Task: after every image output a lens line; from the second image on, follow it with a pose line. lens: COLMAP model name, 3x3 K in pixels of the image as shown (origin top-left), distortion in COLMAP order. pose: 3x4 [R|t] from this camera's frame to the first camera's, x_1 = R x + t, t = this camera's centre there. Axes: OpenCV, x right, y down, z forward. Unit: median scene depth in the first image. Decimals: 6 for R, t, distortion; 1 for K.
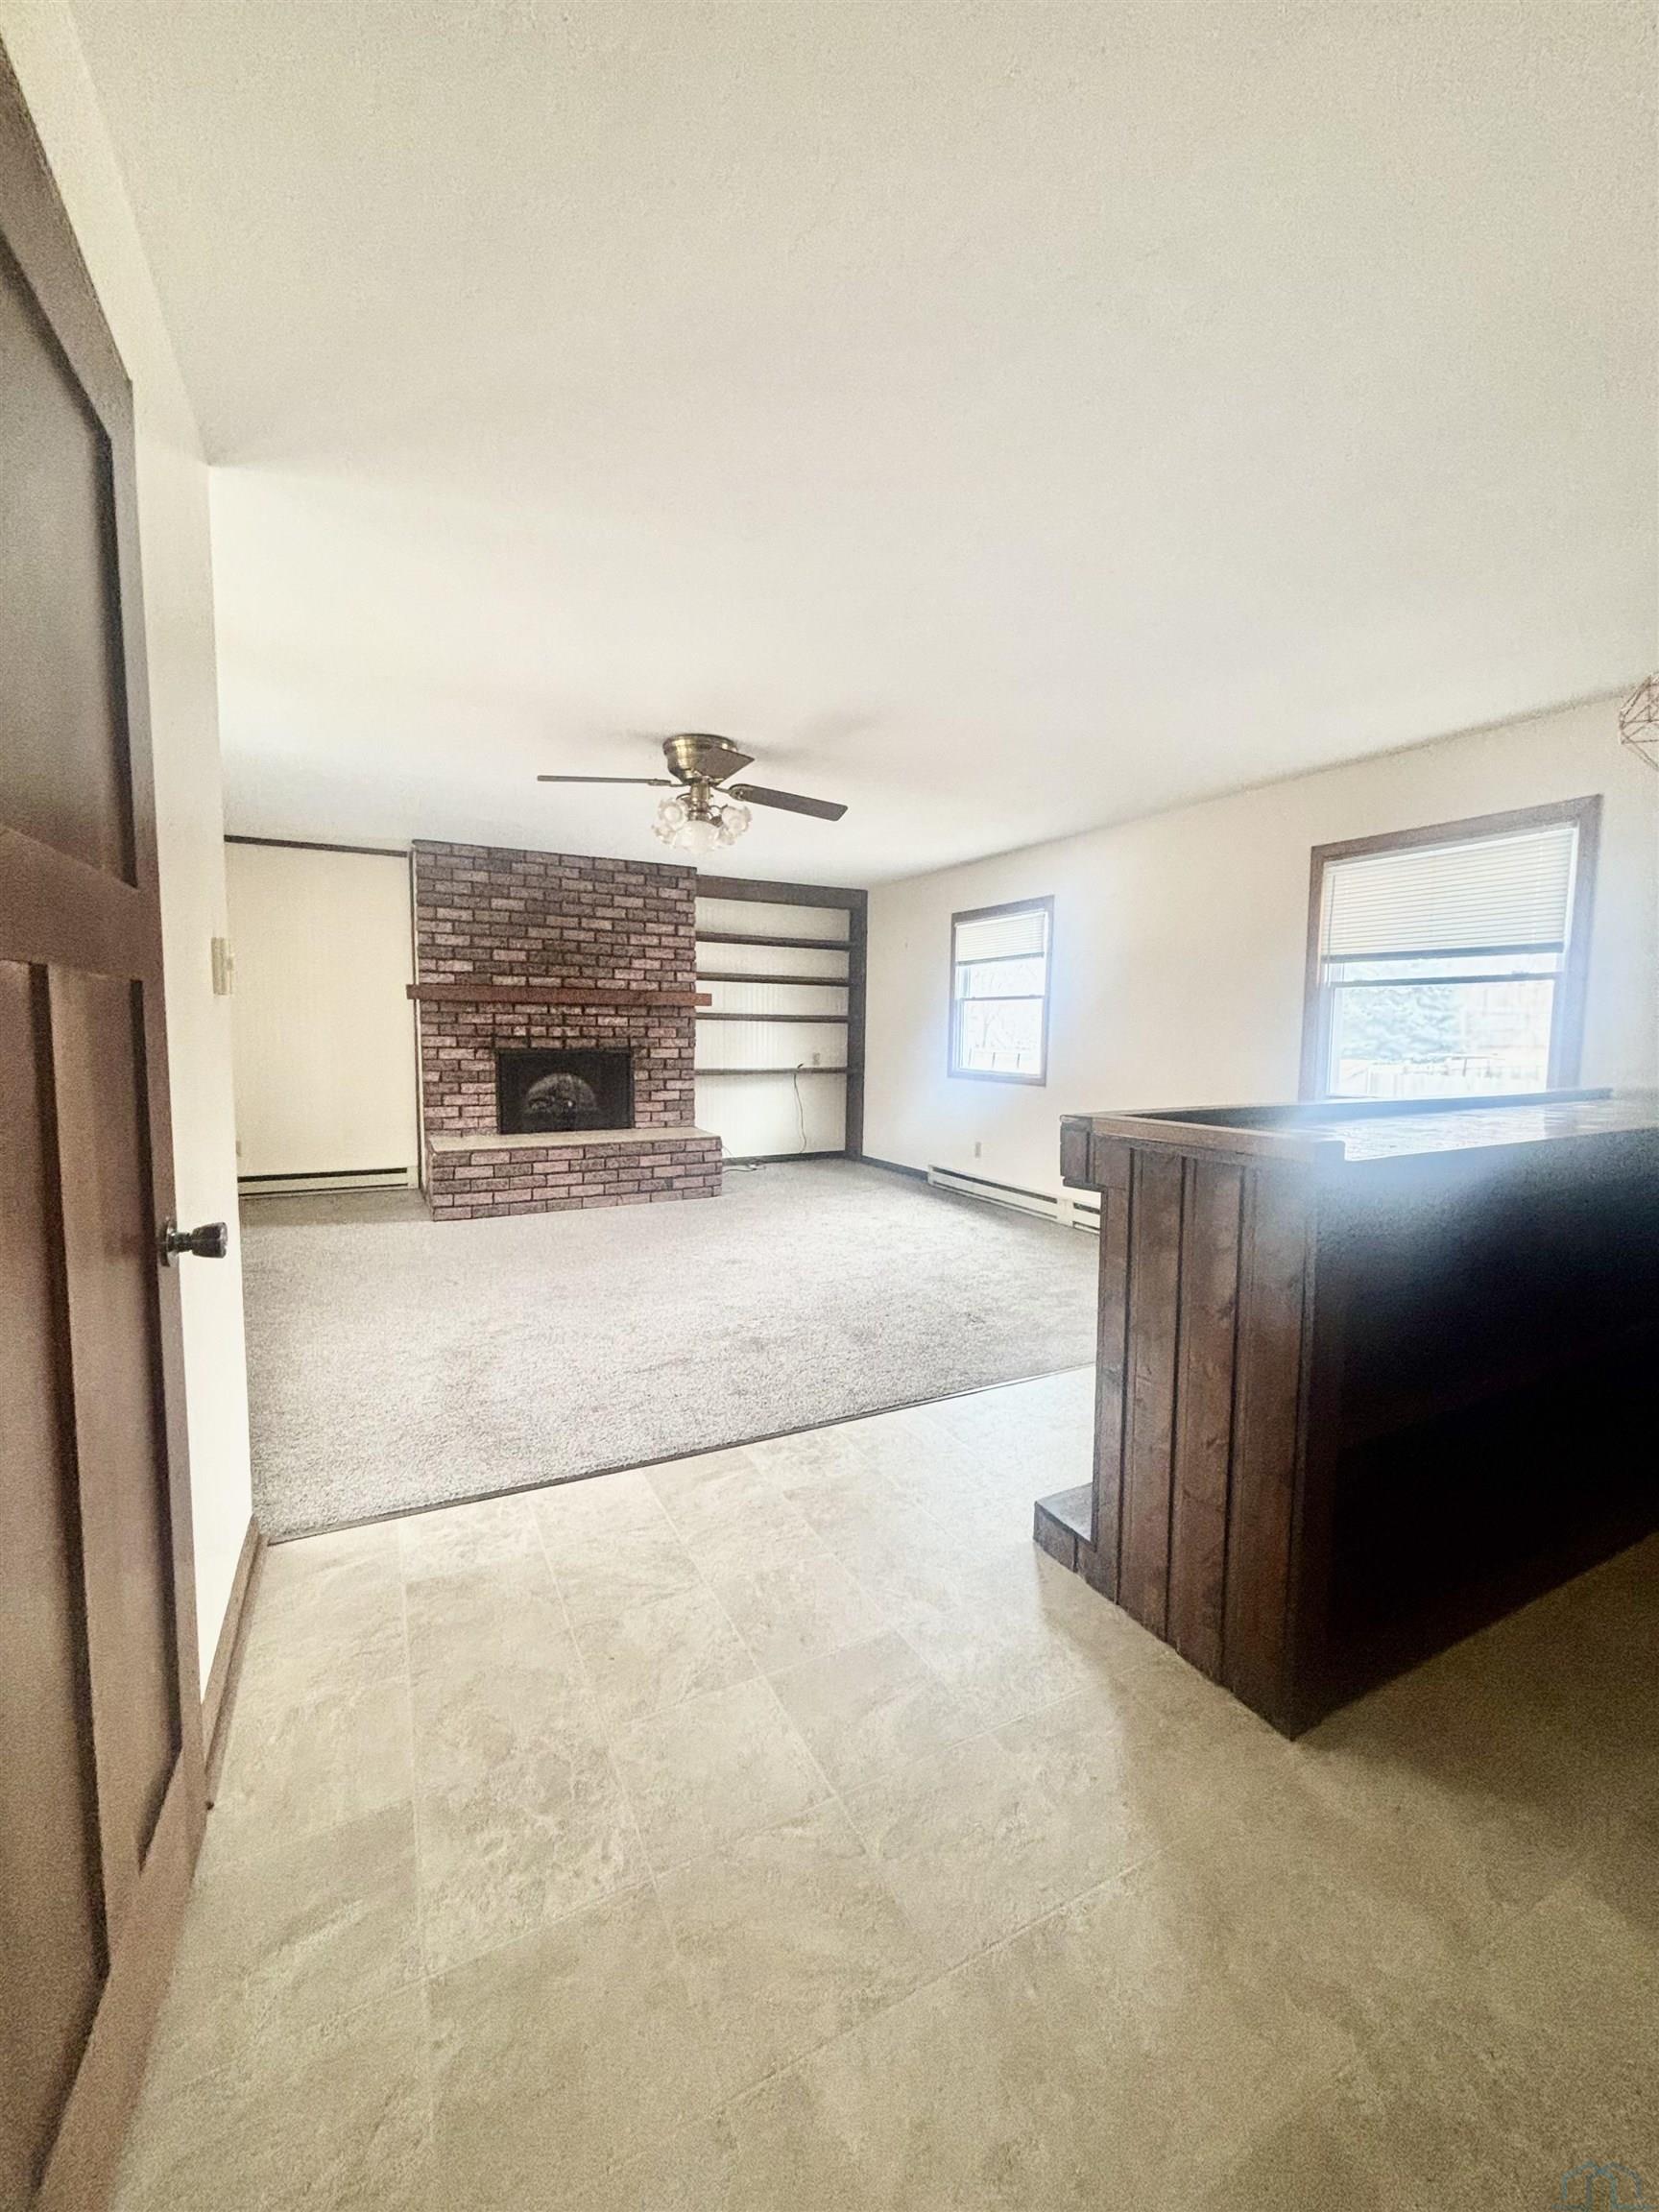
lens RADIAL K [[885.4, 0, 840.6], [0, 885.4, 1097.6], [0, 0, 1]] dist [0.018512, -0.000435]
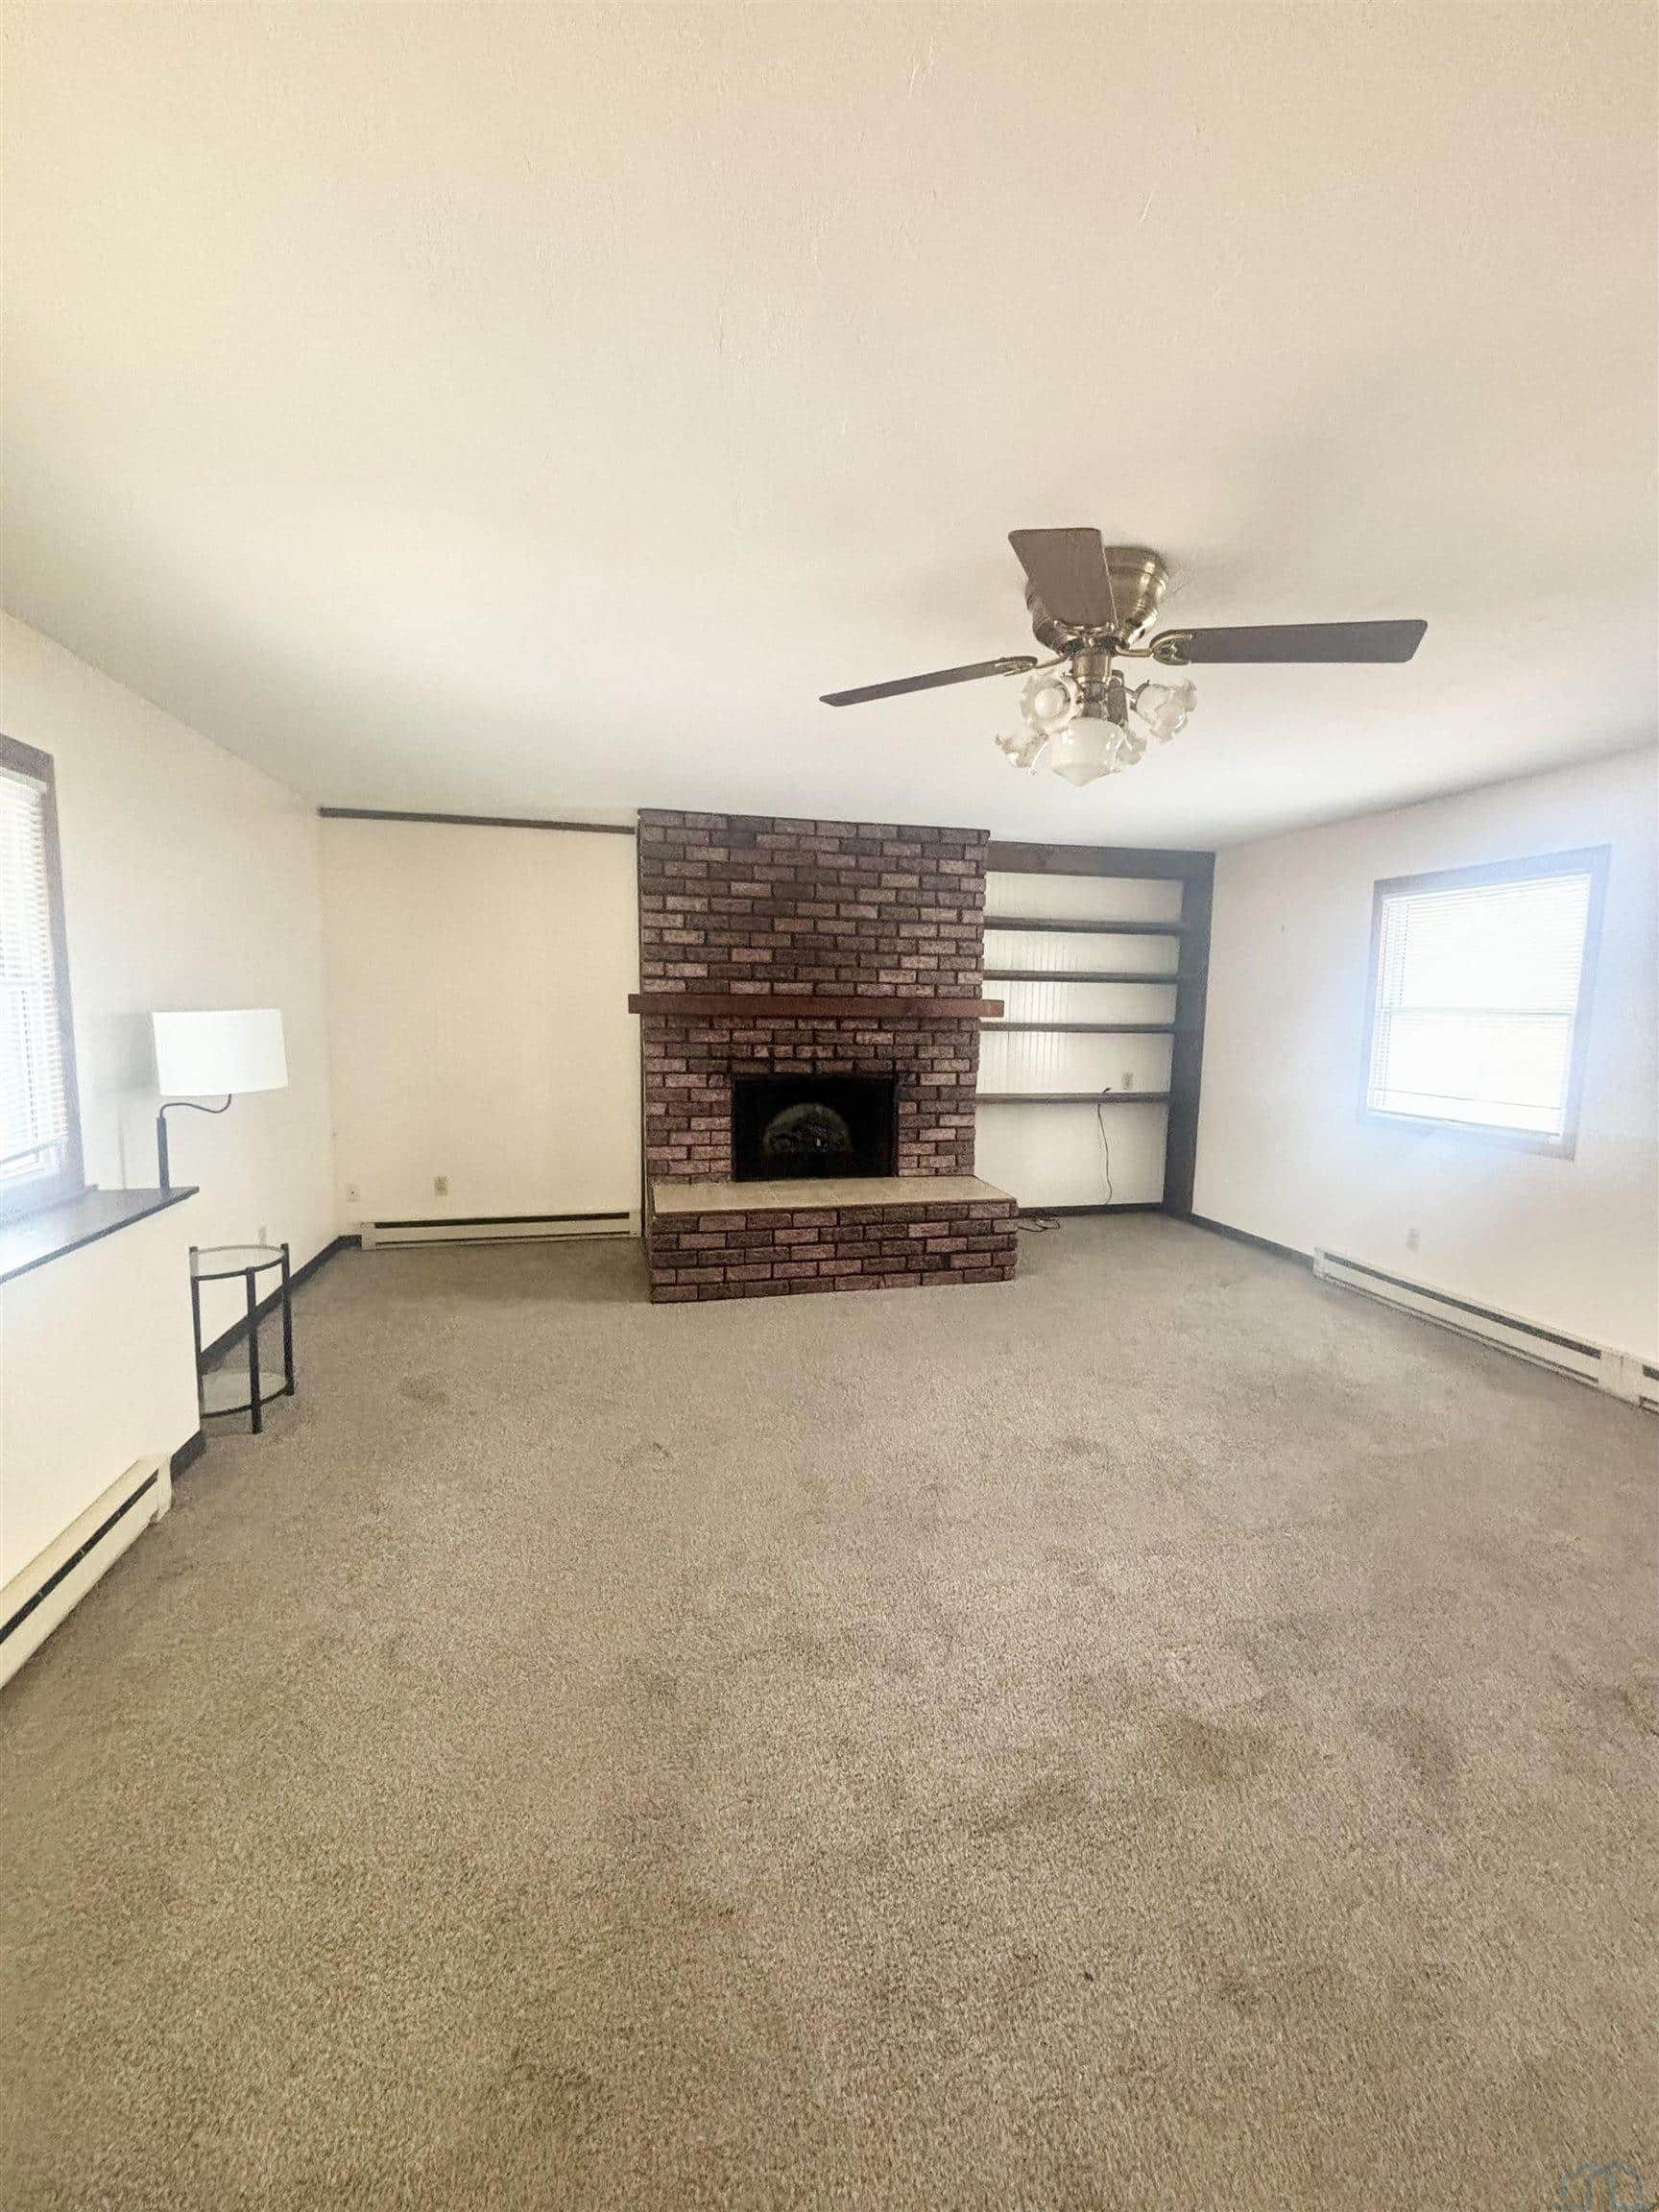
lens RADIAL K [[885.4, 0, 825.1], [0, 885.4, 1105.4], [0, 0, 1]] dist [0.018512, -0.000435]
pose [[0.964026, 0.032612, -0.263801, -0.097095], [-0.024671, 0.999139, 0.033361, -0.053856], [0.264662, -0.025653, 0.964000, 0.254724]]
